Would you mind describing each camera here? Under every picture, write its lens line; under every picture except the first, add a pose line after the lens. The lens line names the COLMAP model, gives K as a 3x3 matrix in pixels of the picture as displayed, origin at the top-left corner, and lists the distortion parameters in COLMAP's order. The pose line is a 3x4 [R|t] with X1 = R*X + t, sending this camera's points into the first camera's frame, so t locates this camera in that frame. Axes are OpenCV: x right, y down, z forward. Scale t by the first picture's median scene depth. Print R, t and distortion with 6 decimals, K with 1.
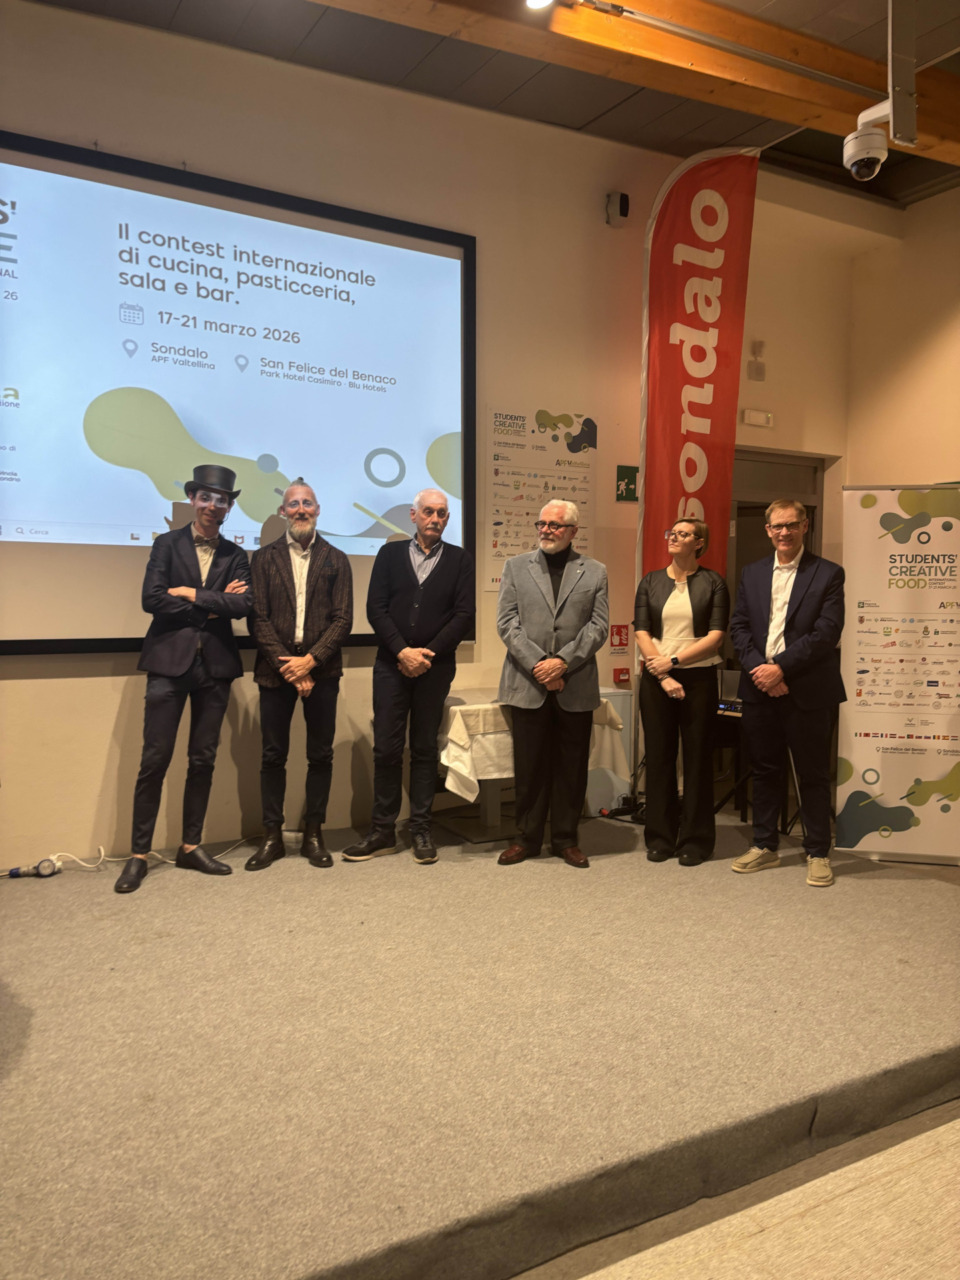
lens RADIAL K [[1032.5, 0, 486.5], [0, 1032.5, 640.6], [0, 0, 1]] dist [0.017302, -0.010580]
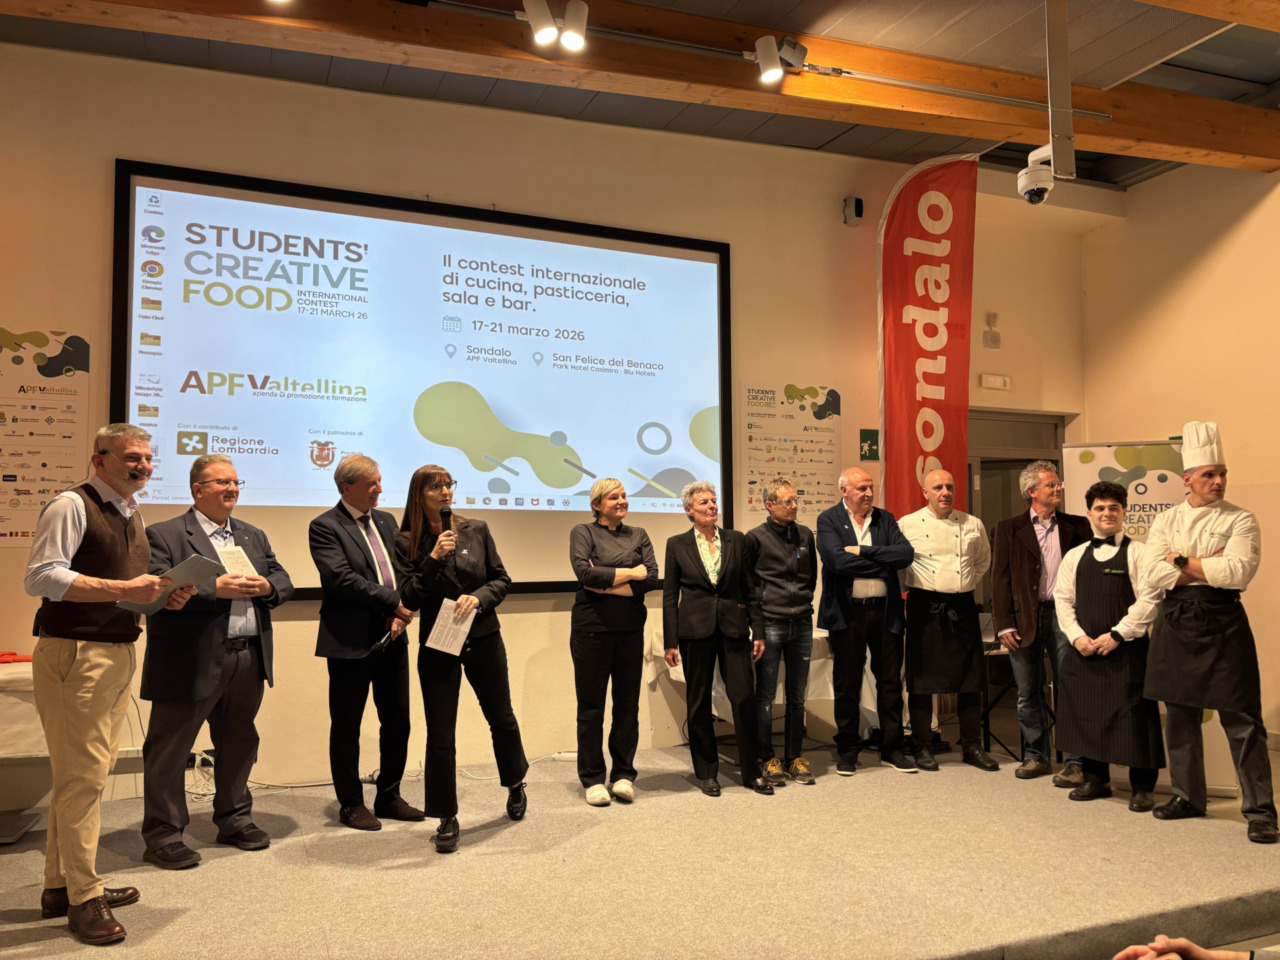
lens RADIAL K [[1032.5, 0, 634.5], [0, 1032.5, 483.9], [0, 0, 1]] dist [0.017302, -0.010580]
pose [[0.992310, -0.019621, -0.122209, 0.023134], [0.006444, 0.994206, -0.107296, 0.011276], [0.123607, 0.105683, 0.986688, -0.169777]]
